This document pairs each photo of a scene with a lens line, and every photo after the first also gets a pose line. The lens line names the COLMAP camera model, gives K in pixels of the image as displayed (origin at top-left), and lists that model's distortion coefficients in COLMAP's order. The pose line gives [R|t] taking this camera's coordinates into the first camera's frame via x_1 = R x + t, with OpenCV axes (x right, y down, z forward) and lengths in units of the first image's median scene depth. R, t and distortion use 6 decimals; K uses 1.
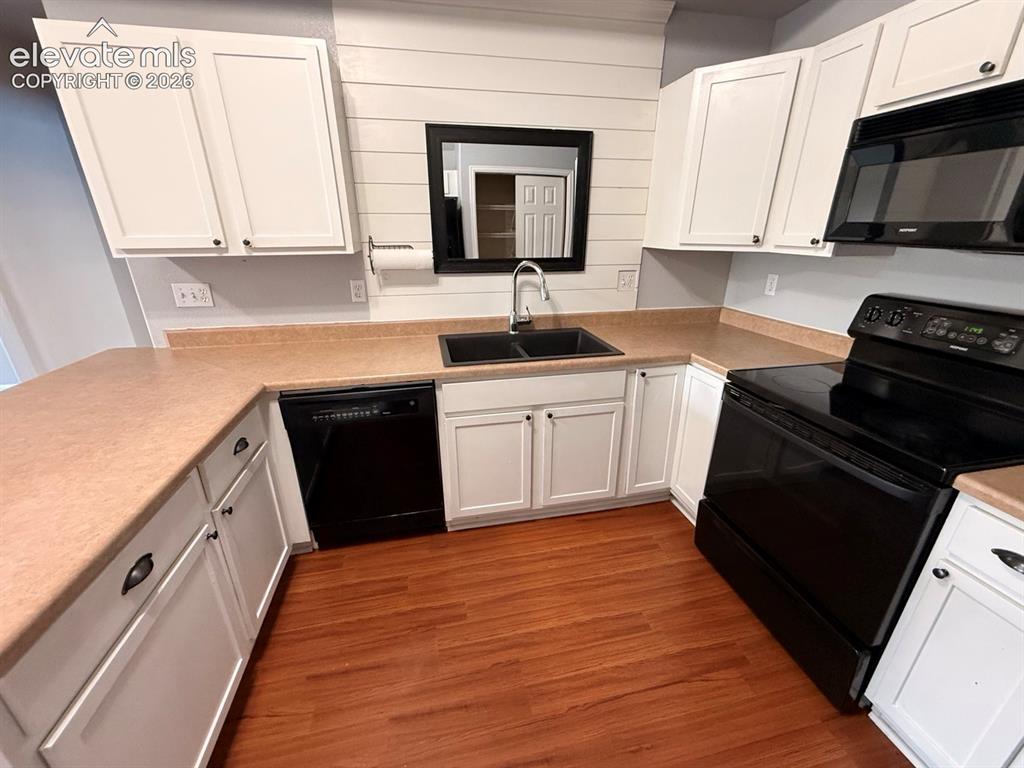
lens RADIAL K [[409.1, 0, 508.0], [0, 409.1, 382.7], [0, 0, 1]] dist [0.002138, 0.000081]
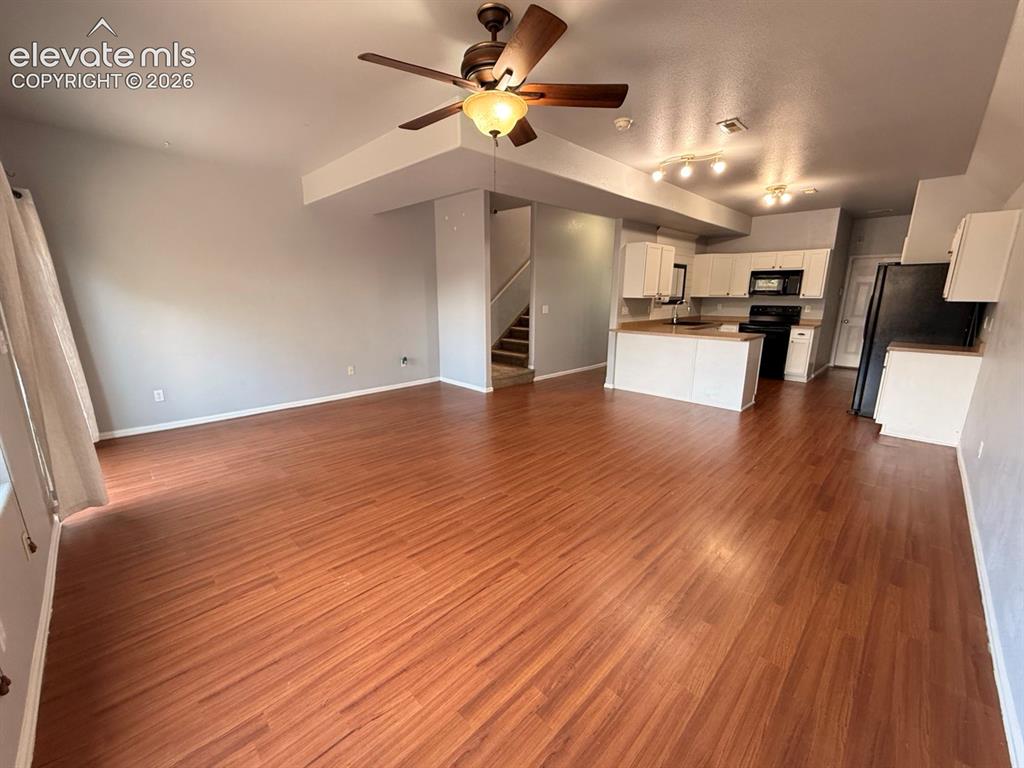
lens RADIAL K [[409.1, 0, 504.4], [0, 409.1, 382.4], [0, 0, 1]] dist [0.002138, 0.000081]
pose [[0.839497, -0.112337, 0.531624, -3.327027], [0.188348, 0.977897, -0.090785, 0.434565], [-0.509676, 0.176344, 0.842101, -1.073326]]
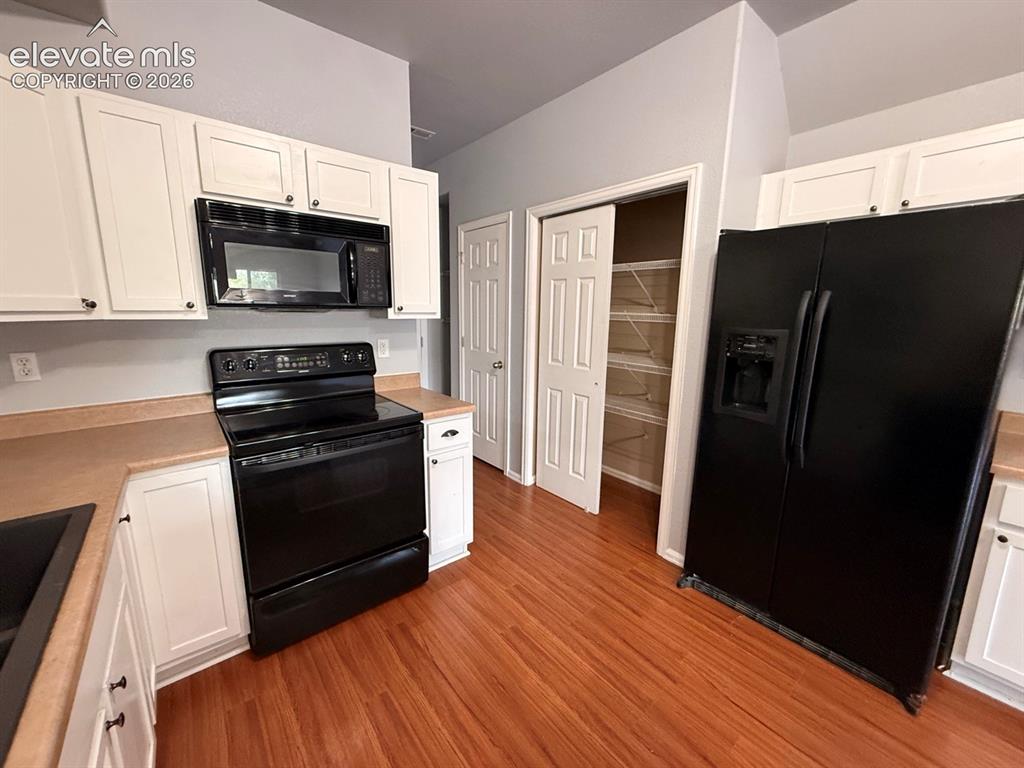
lens RADIAL K [[409.1, 0, 506.3], [0, 409.1, 382.3], [0, 0, 1]] dist [0.002138, 0.000081]
pose [[-0.458736, -0.164779, 0.873160, -0.405067], [0.304825, 0.893842, 0.328829, -0.222791], [-0.834651, 0.417007, -0.359809, 0.655563]]
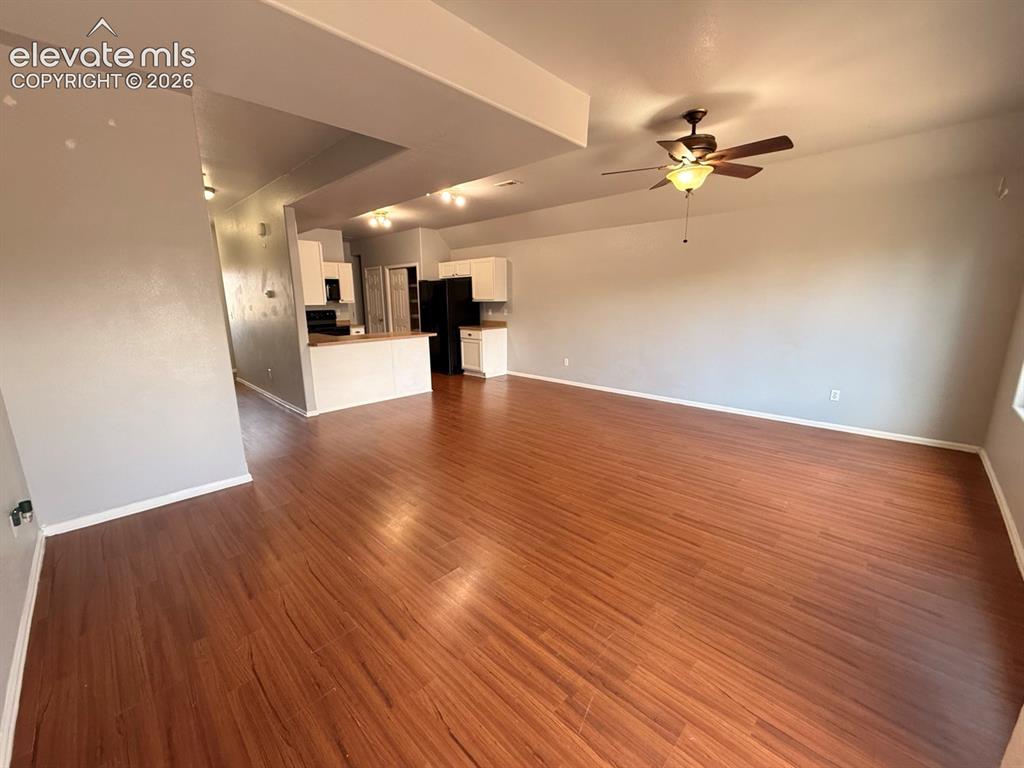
lens RADIAL K [[409.1, 0, 505.7], [0, 409.1, 385.4], [0, 0, 1]] dist [0.002138, 0.000081]
pose [[-0.555516, -0.170337, 0.813872, -3.736622], [0.302470, 0.870342, 0.388609, -0.486417], [-0.774541, 0.462051, -0.431966, 1.330437]]
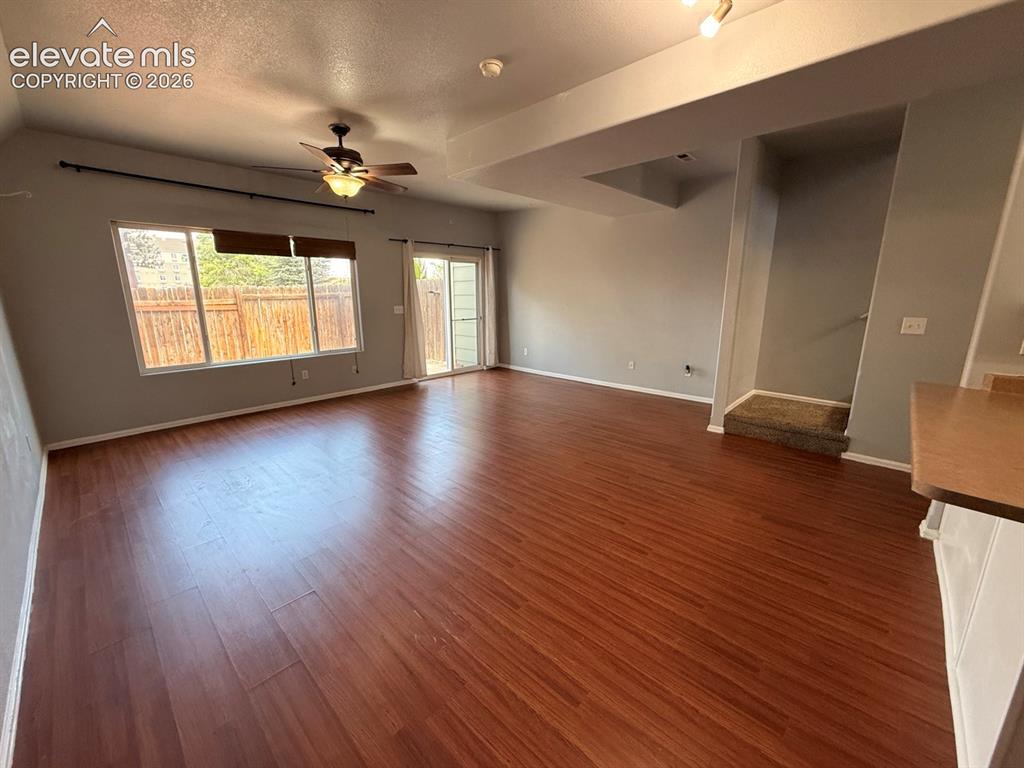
lens RADIAL K [[409.1, 0, 506.8], [0, 409.1, 387.1], [0, 0, 1]] dist [0.002138, 0.000081]
pose [[0.572147, 0.186697, -0.798619, -0.723858], [-0.286014, 0.958036, 0.019058, 0.249864], [0.768664, 0.217512, 0.601535, -0.622941]]
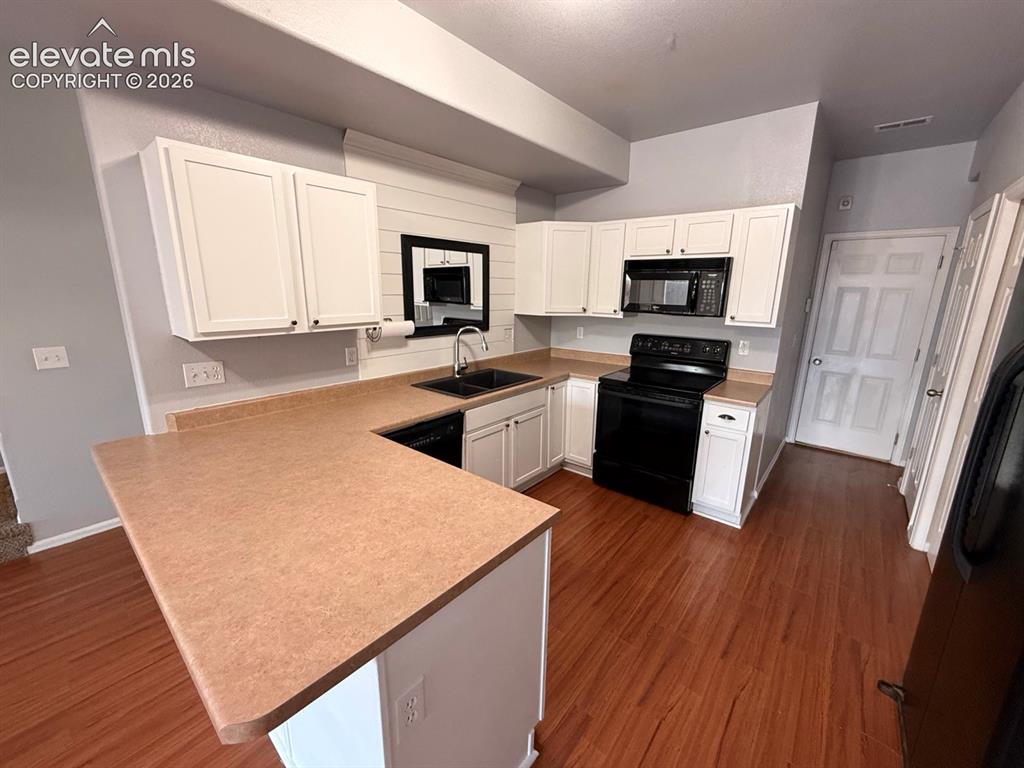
lens RADIAL K [[409.1, 0, 507.0], [0, 409.1, 382.2], [0, 0, 1]] dist [0.002138, 0.000081]
pose [[0.789493, -0.126977, 0.600481, -0.808728], [0.205650, 0.976538, -0.063884, 0.023313], [-0.578281, 0.173925, 0.797083, -0.229403]]
